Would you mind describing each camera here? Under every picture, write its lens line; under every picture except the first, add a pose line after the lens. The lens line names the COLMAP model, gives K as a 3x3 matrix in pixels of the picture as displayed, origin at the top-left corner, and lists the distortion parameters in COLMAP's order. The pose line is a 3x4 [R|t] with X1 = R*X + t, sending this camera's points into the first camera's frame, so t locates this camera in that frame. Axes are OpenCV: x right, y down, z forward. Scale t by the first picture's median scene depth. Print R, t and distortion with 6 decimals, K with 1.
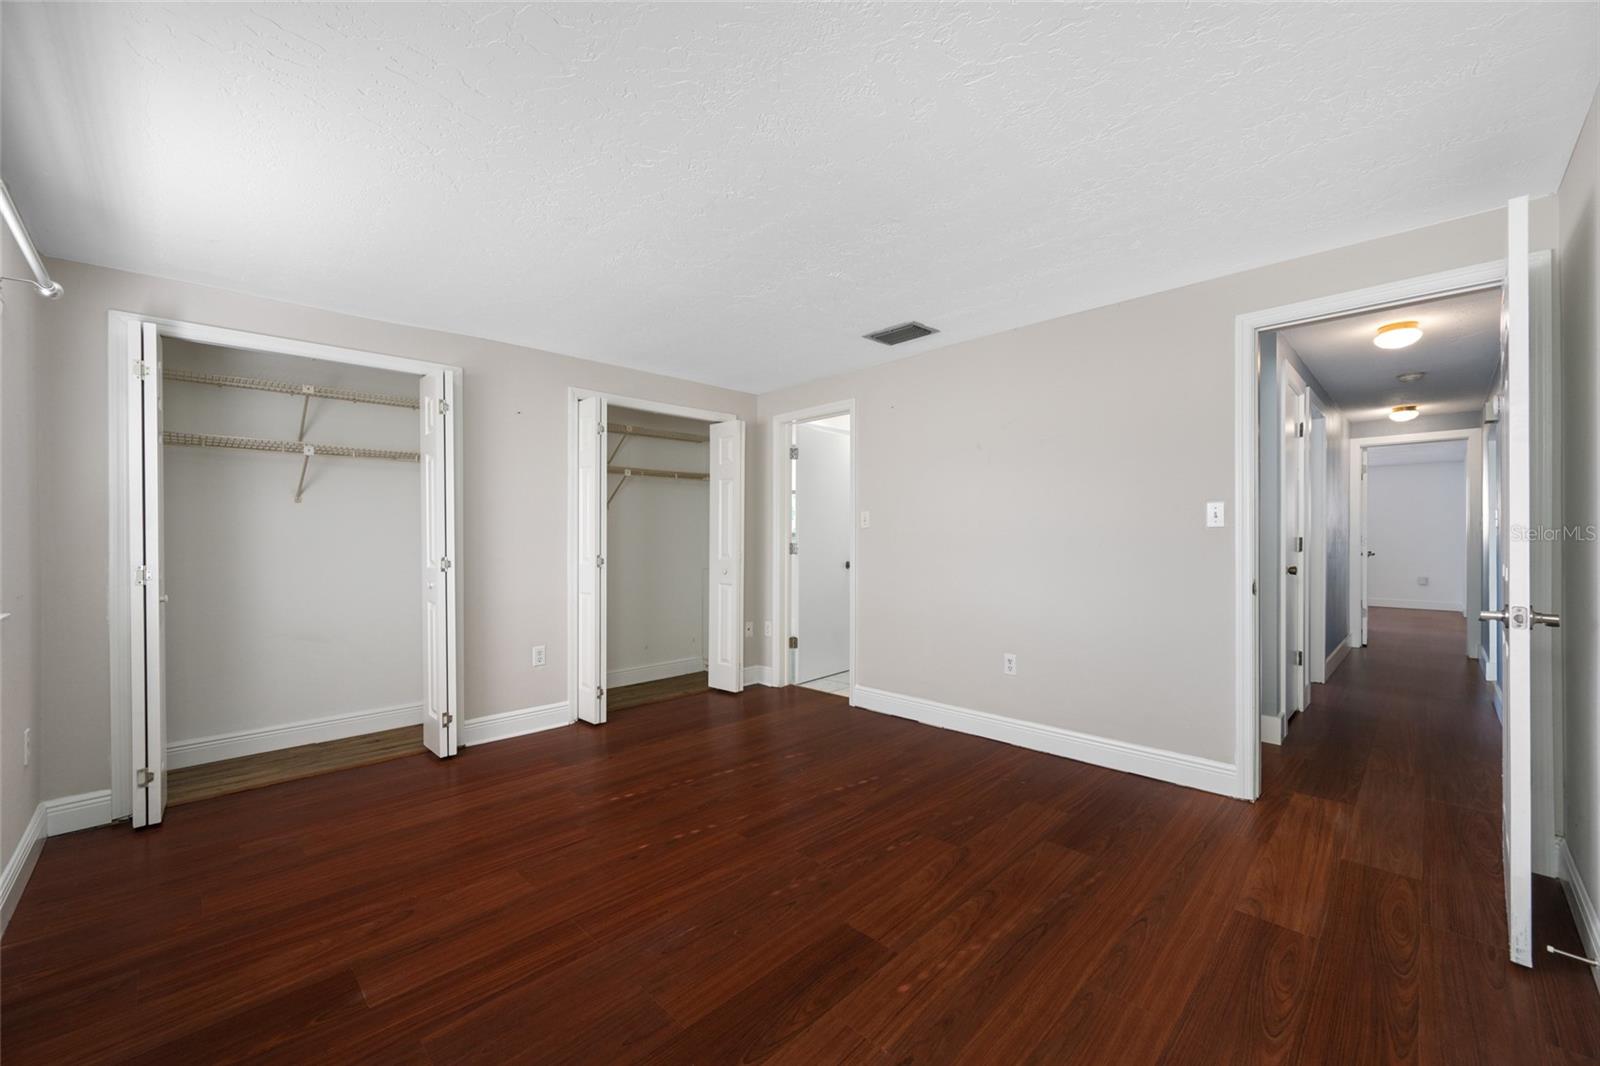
lens RADIAL K [[627.2, 0, 801.8], [0, 627.2, 530.0], [0, 0, 1]] dist [0.000526, 0.000345]
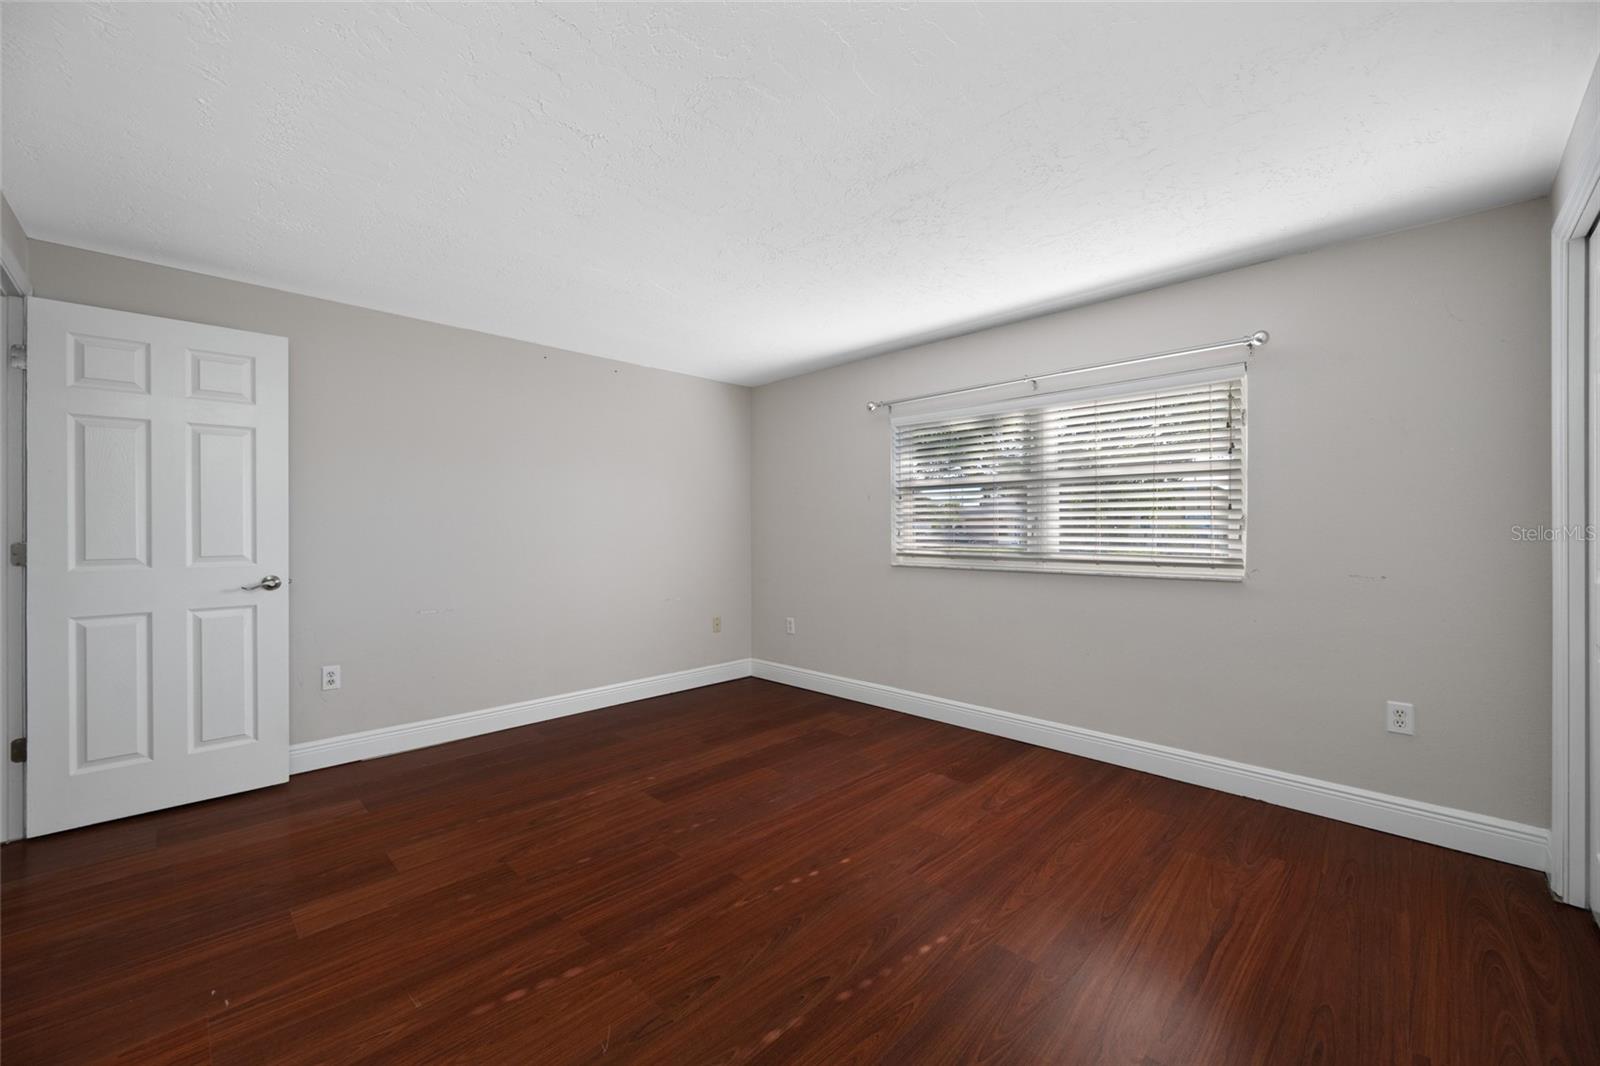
lens RADIAL K [[627.2, 0, 801.8], [0, 627.2, 530.0], [0, 0, 1]] dist [0.000526, 0.000345]
pose [[-0.999859, 0.007493, -0.015004, -0.198123], [0.007604, 0.999944, -0.007354, 0.019600], [0.014948, -0.007467, -0.999860, 2.127426]]
